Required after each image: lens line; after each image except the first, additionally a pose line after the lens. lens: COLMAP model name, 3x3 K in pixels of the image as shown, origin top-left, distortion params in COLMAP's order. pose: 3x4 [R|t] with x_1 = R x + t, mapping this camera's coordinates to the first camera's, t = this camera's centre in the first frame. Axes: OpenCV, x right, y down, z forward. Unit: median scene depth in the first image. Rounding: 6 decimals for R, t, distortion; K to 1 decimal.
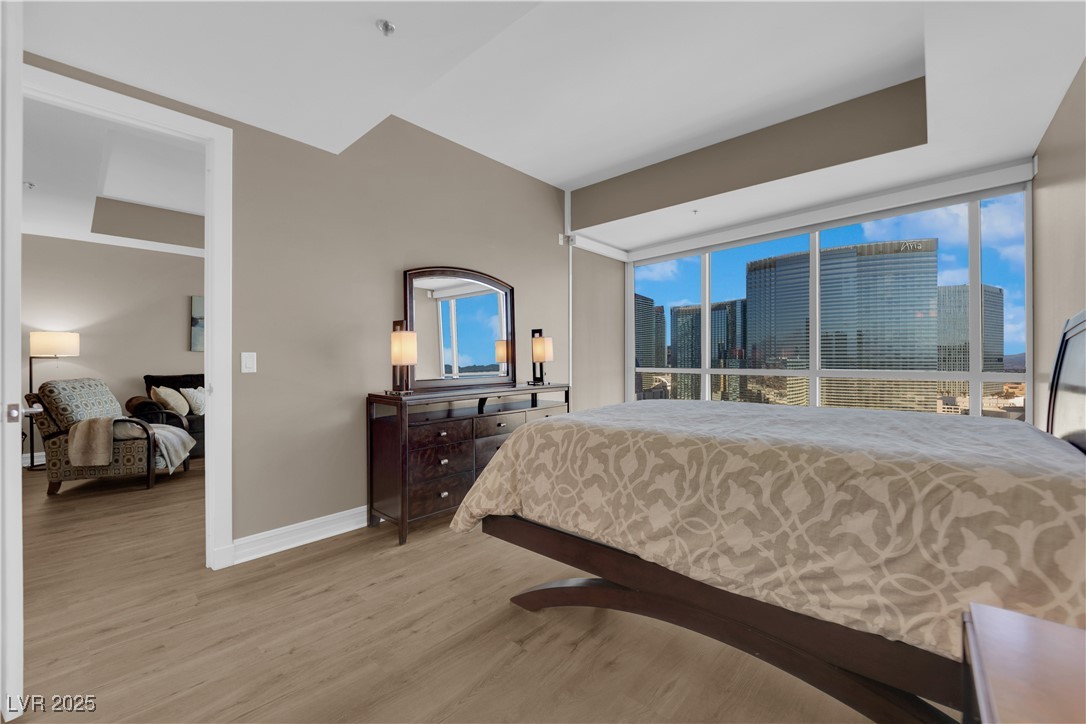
lens RADIAL K [[435.5, 0, 540.7], [0, 435.5, 354.9], [0, 0, 1]] dist [-0.012200, -0.002177]
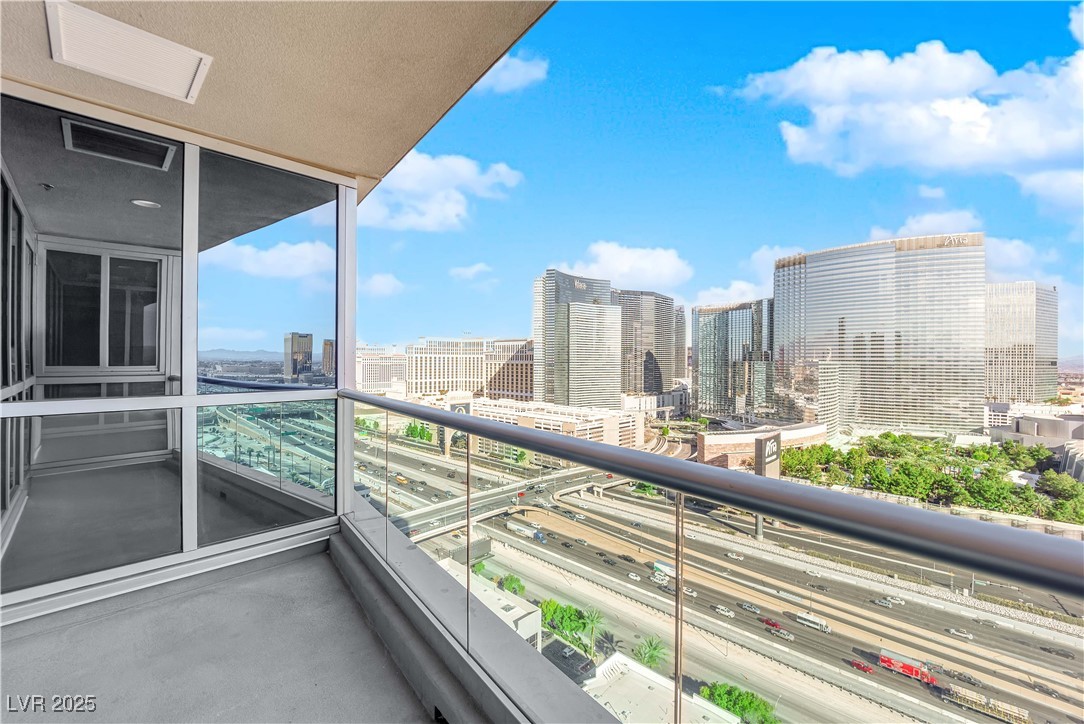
lens RADIAL K [[434.7, 0, 553.6], [0, 434.7, 359.5], [0, 0, 1]] dist [-0.012200, -0.002177]
pose [[0.998789, 0.005150, -0.048926, 5.683615], [-0.004771, 0.999958, 0.007861, 0.141757], [0.048964, -0.007618, 0.998771, 4.648000]]
